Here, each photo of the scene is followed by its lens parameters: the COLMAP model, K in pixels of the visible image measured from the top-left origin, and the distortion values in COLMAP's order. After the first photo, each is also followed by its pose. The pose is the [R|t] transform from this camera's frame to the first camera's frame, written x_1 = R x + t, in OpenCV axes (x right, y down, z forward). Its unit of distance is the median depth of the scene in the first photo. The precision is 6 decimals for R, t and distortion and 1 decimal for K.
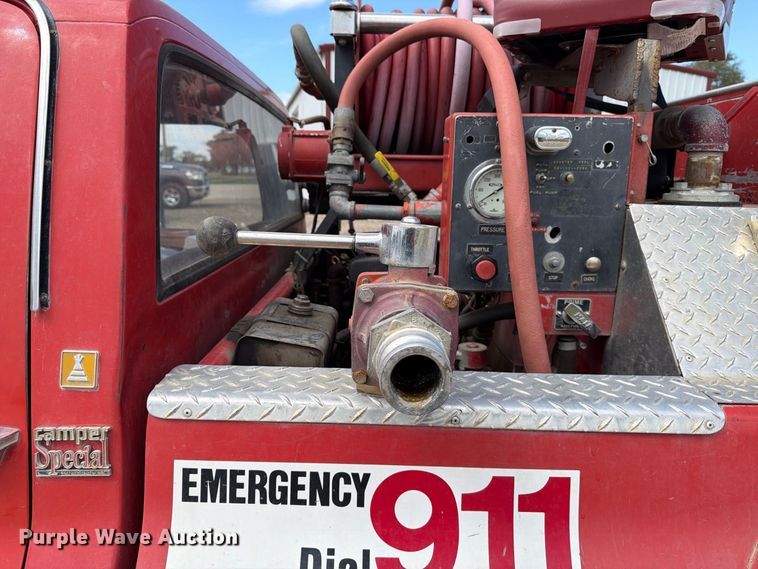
lens RADIAL K [[541.1, 0, 379.0], [0, 541.1, 284.5], [0, 0, 1]] dist [0.052250, -0.067766]
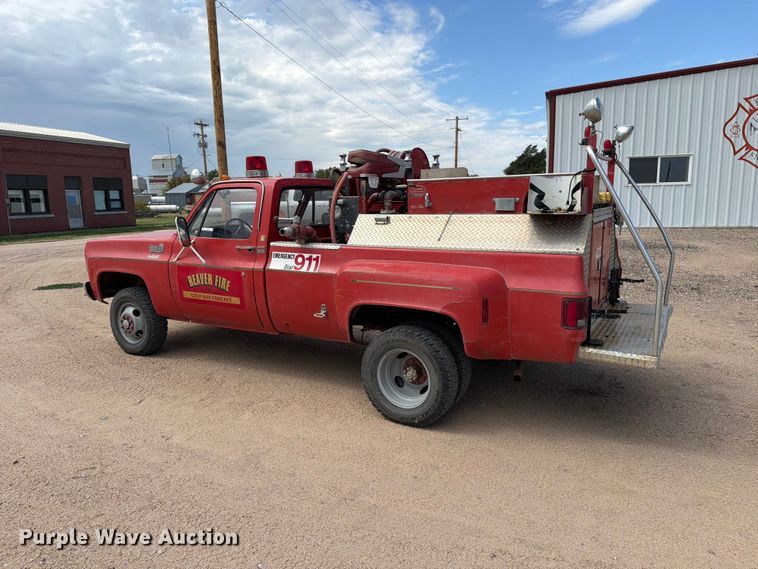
lens RADIAL K [[539.2, 0, 387.5], [0, 539.2, 288.1], [0, 0, 1]] dist [0.069134, -0.094915]
pose [[0.865831, 0.049772, -0.497855, 4.236206], [-0.066665, 0.997644, -0.016201, 0.786795], [0.495876, 0.047216, 0.867109, -4.107238]]
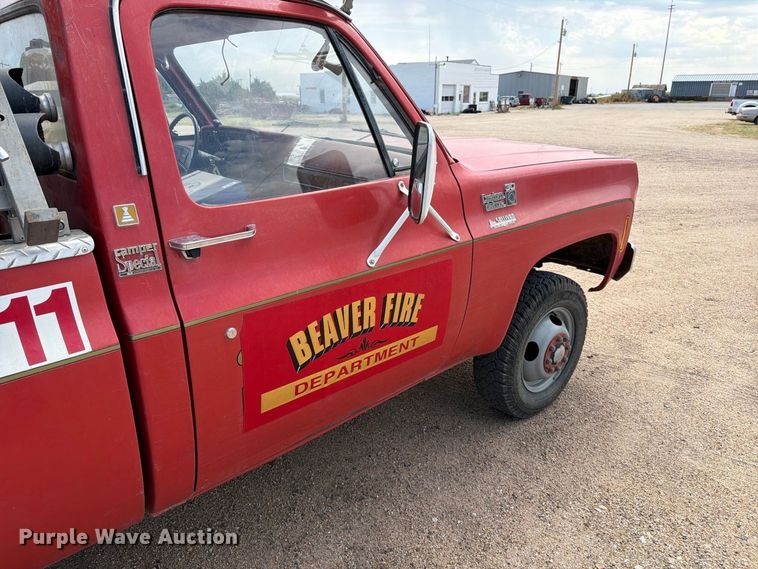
lens RADIAL K [[541.1, 0, 379.0], [0, 541.1, 284.5], [0, 0, 1]] dist [0.052250, -0.067766]
pose [[0.742055, -0.263714, 0.616287, 0.040400], [0.152223, 0.961640, 0.228205, 0.118738], [-0.652827, -0.075528, 0.753732, -0.838452]]
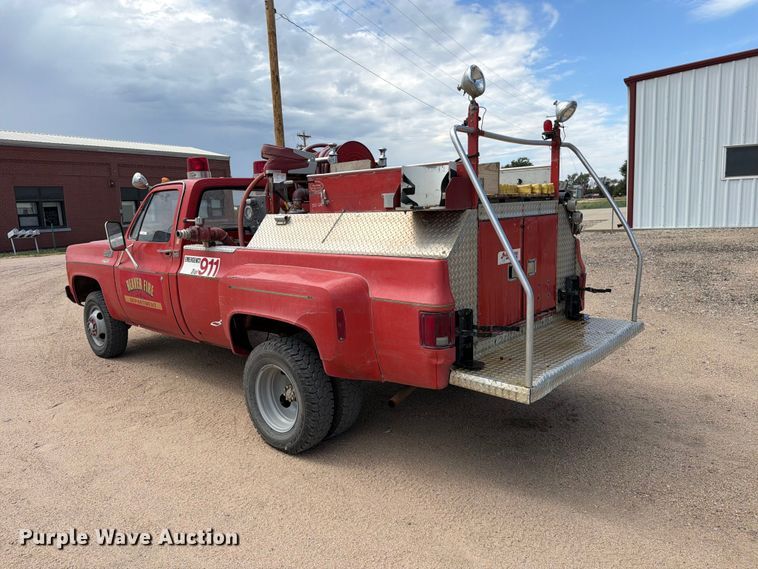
lens RADIAL K [[541.1, 0, 379.0], [0, 541.1, 284.5], [0, 0, 1]] dist [0.052250, -0.067766]
pose [[0.740506, 0.049918, -0.670194, 5.666379], [-0.081279, 0.996570, -0.015579, 0.579630], [0.667117, 0.066009, 0.742023, -2.233456]]
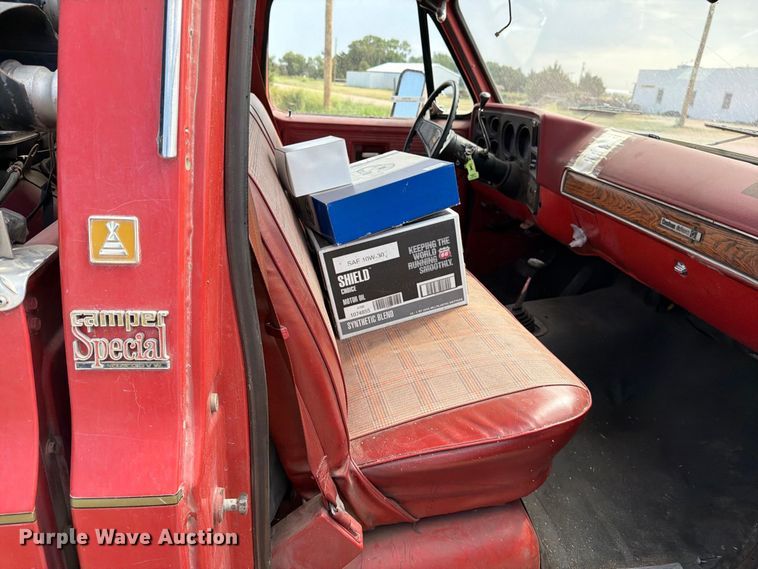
lens RADIAL K [[548.6, 0, 379.0], [0, 548.6, 284.5], [0, 0, 1]] dist [0.027092, -0.056509]
pose [[0.982908, -0.046906, 0.178024, 0.803608], [0.011573, 0.980828, 0.194532, 0.095046], [-0.183735, -0.189147, 0.964606, 0.183095]]
